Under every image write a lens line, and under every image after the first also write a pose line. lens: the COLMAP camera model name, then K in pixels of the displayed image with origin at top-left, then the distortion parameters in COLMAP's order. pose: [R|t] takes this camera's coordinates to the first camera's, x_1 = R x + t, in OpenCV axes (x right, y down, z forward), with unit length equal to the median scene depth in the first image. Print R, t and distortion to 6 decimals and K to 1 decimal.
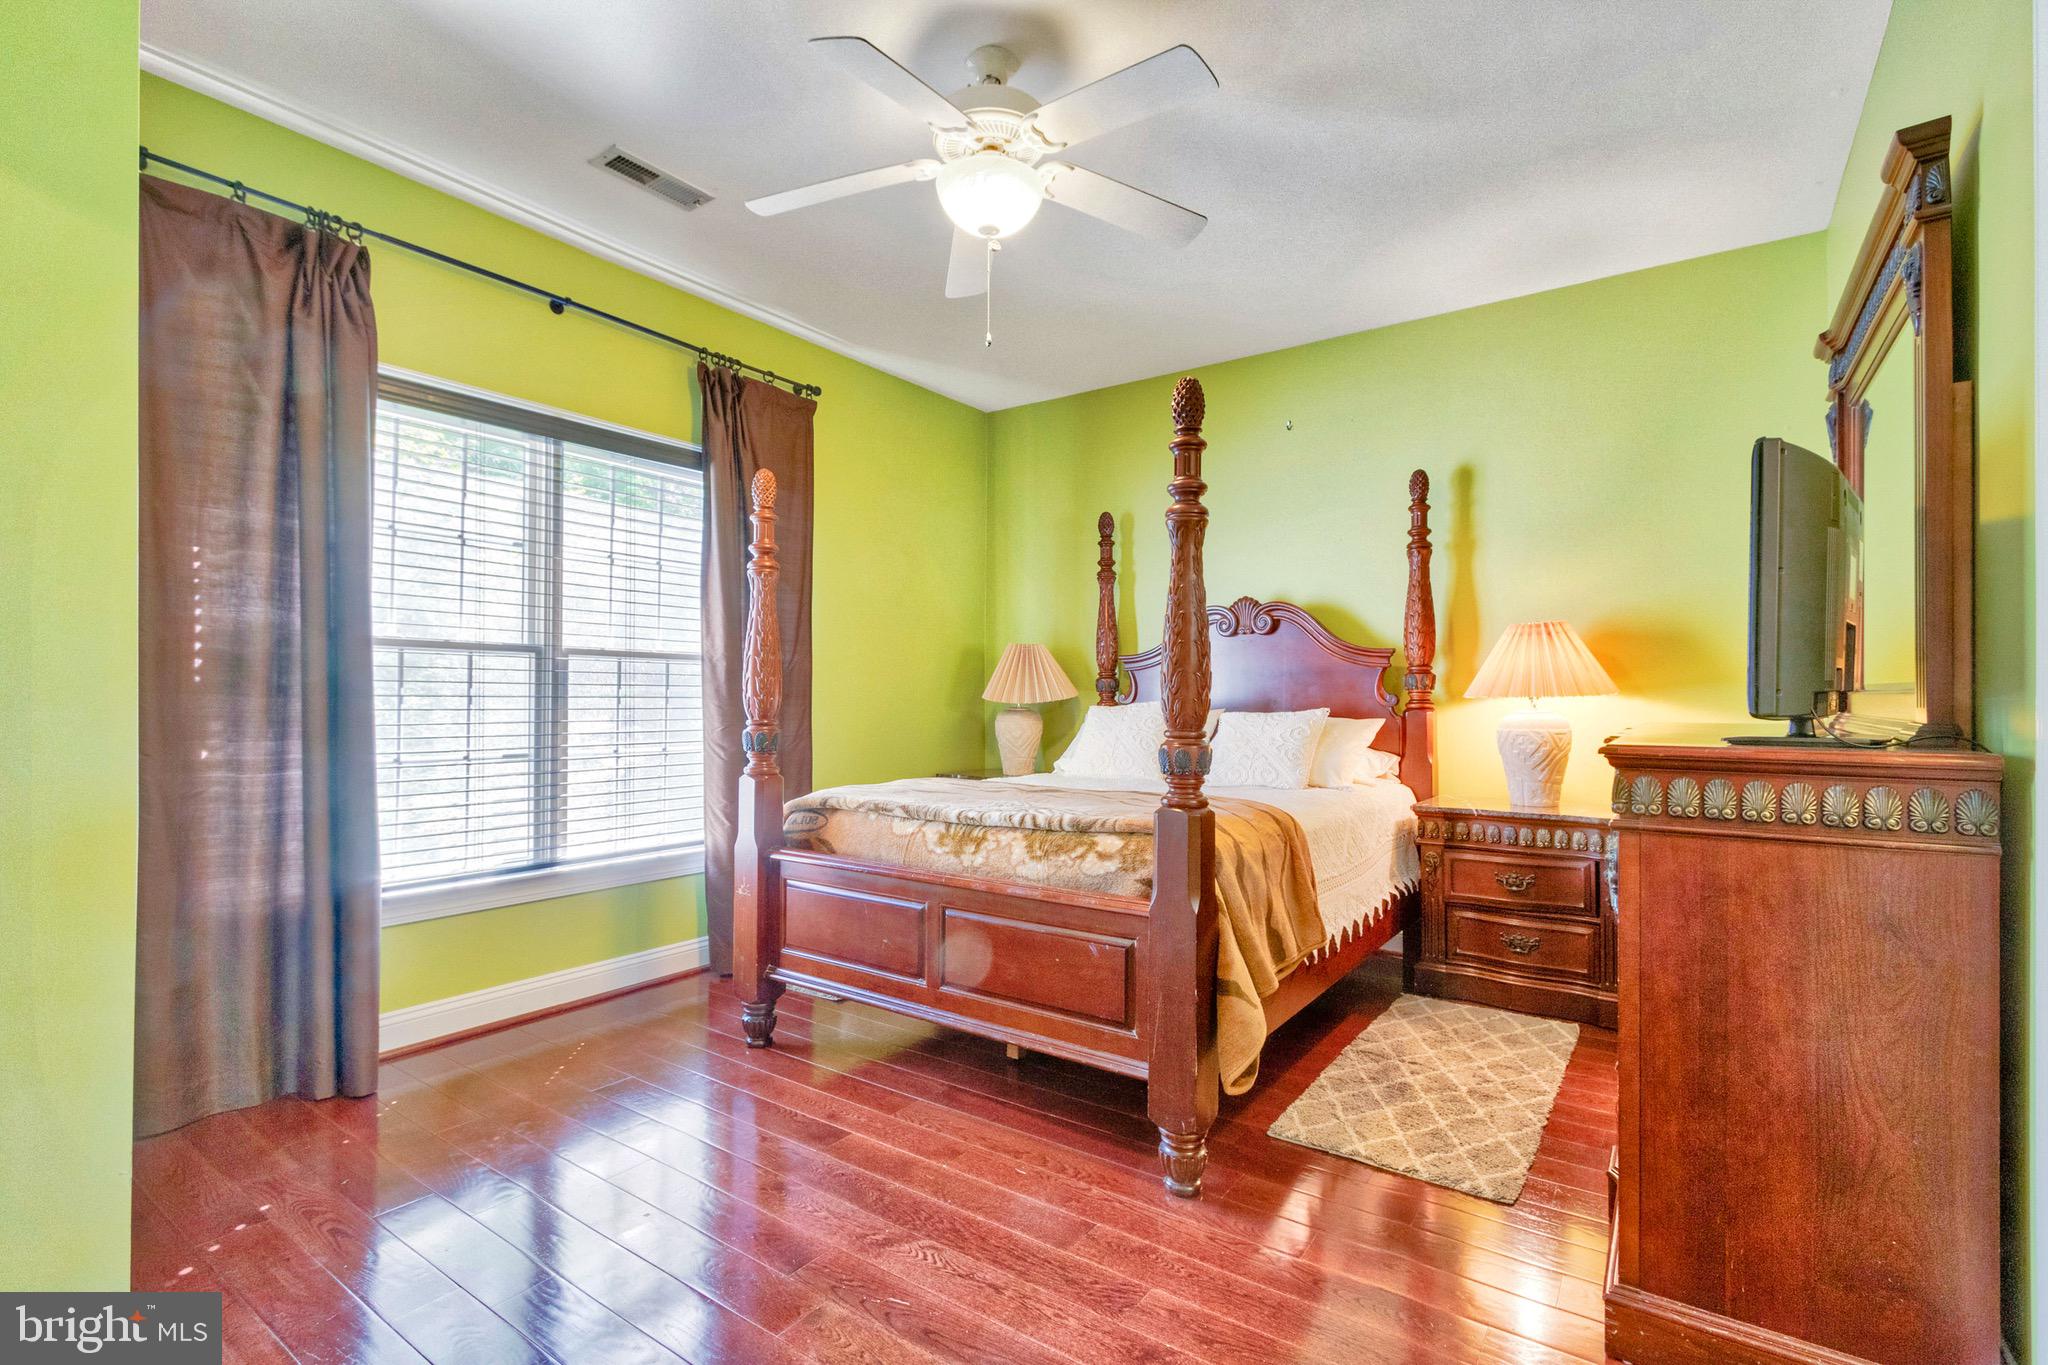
lens RADIAL K [[949.8, 0, 1019.3], [0, 949.8, 696.6], [0, 0, 1]] dist [0.008950, -0.000615]
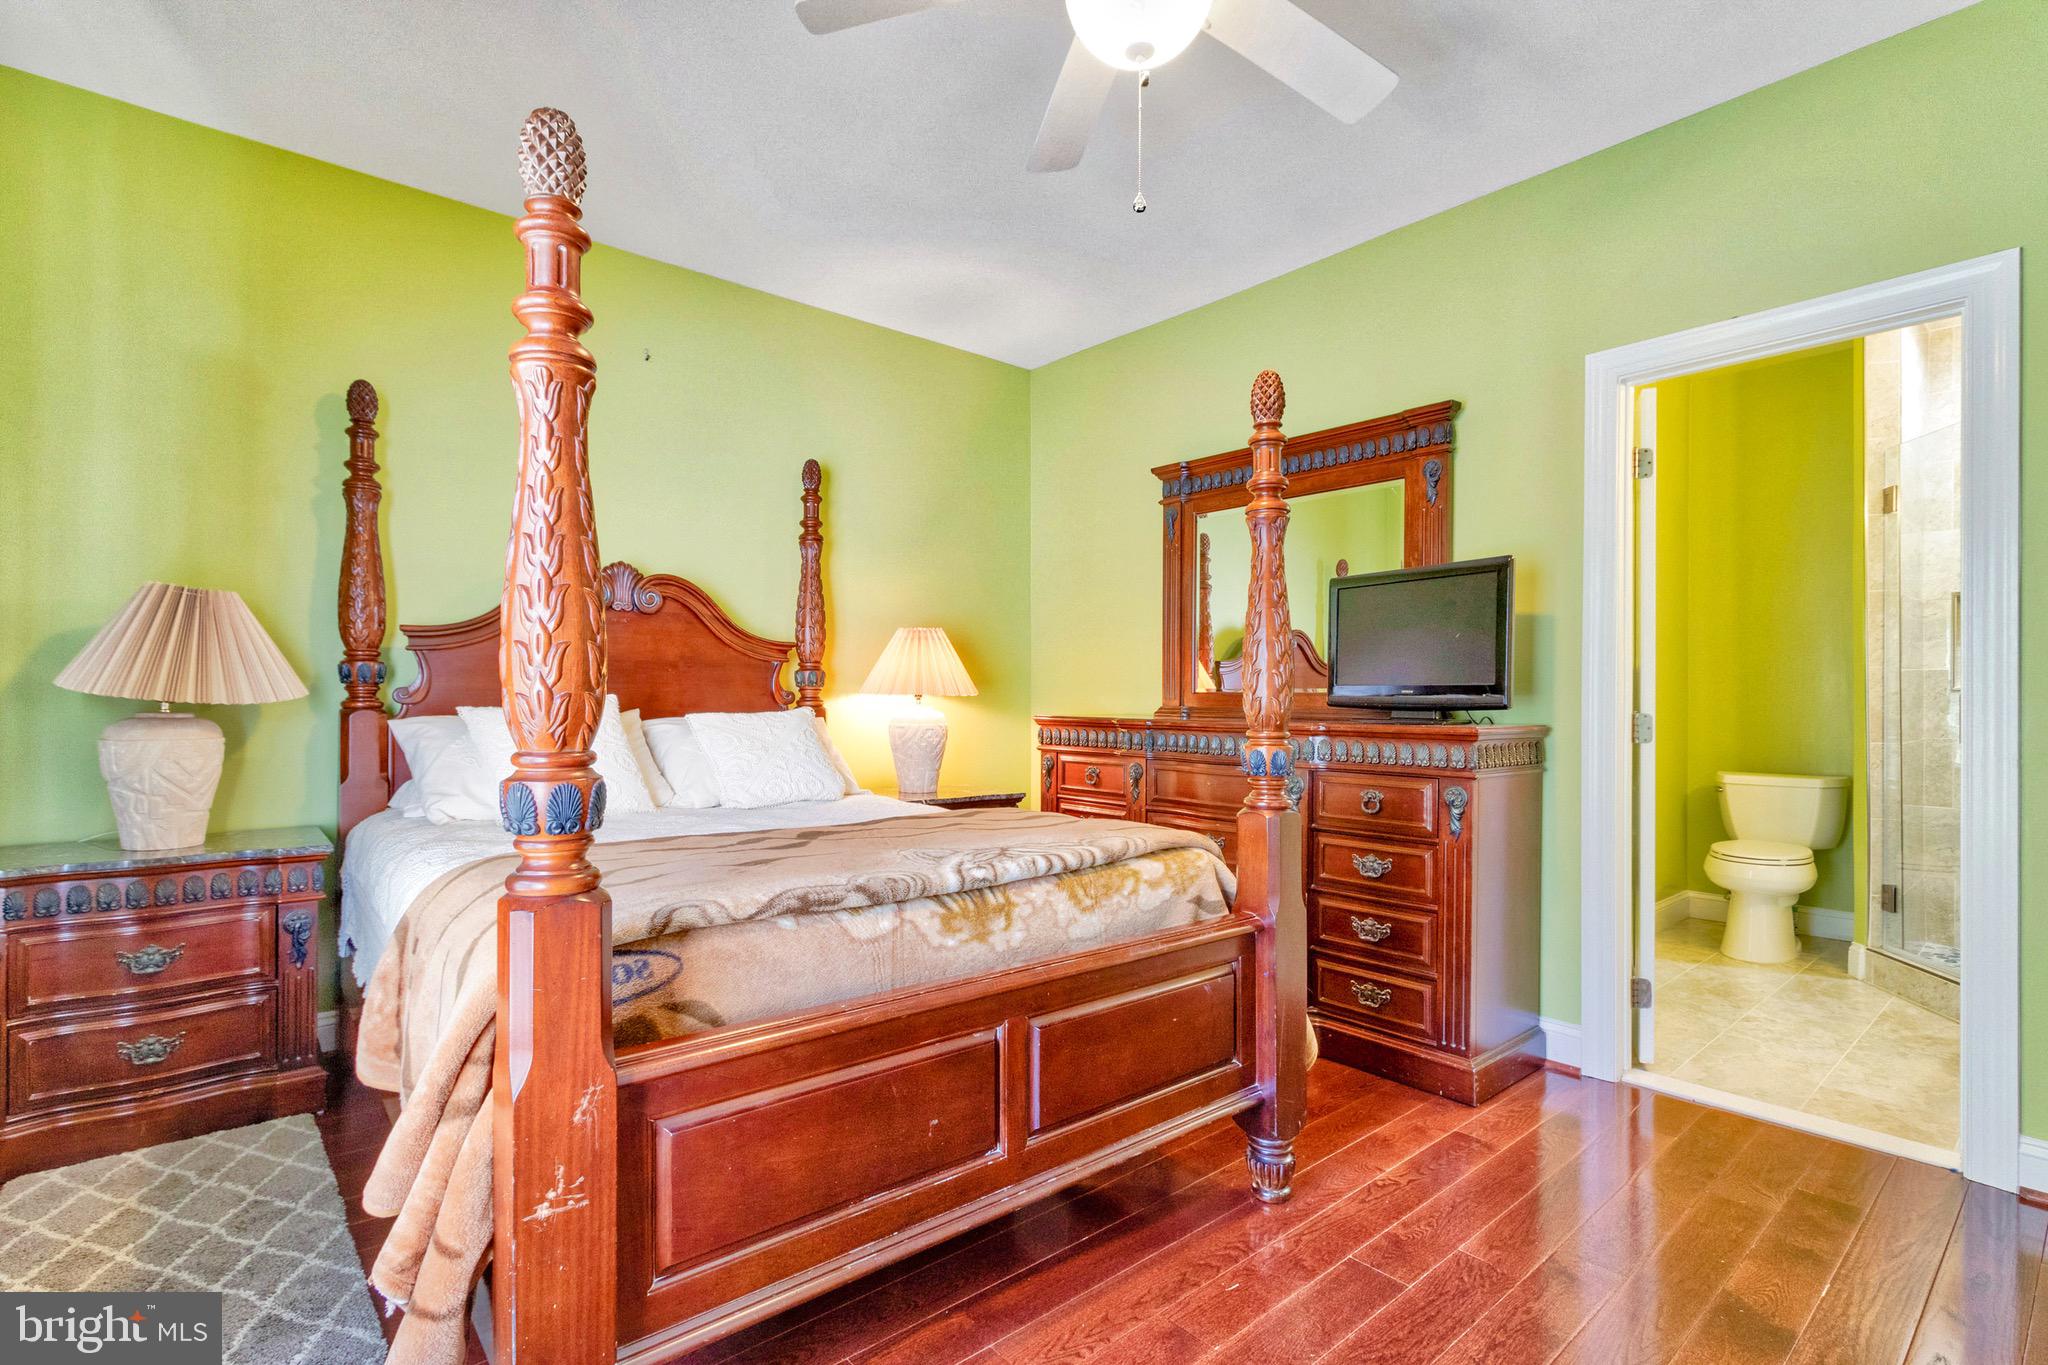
lens RADIAL K [[949.8, 0, 1028.6], [0, 949.8, 690.1], [0, 0, 1]] dist [0.008950, -0.000615]
pose [[0.251461, 0.005974, 0.967849, -0.649526], [-0.005152, 0.999975, -0.004833, -0.000822], [-0.967854, -0.003771, 0.251485, 0.761292]]
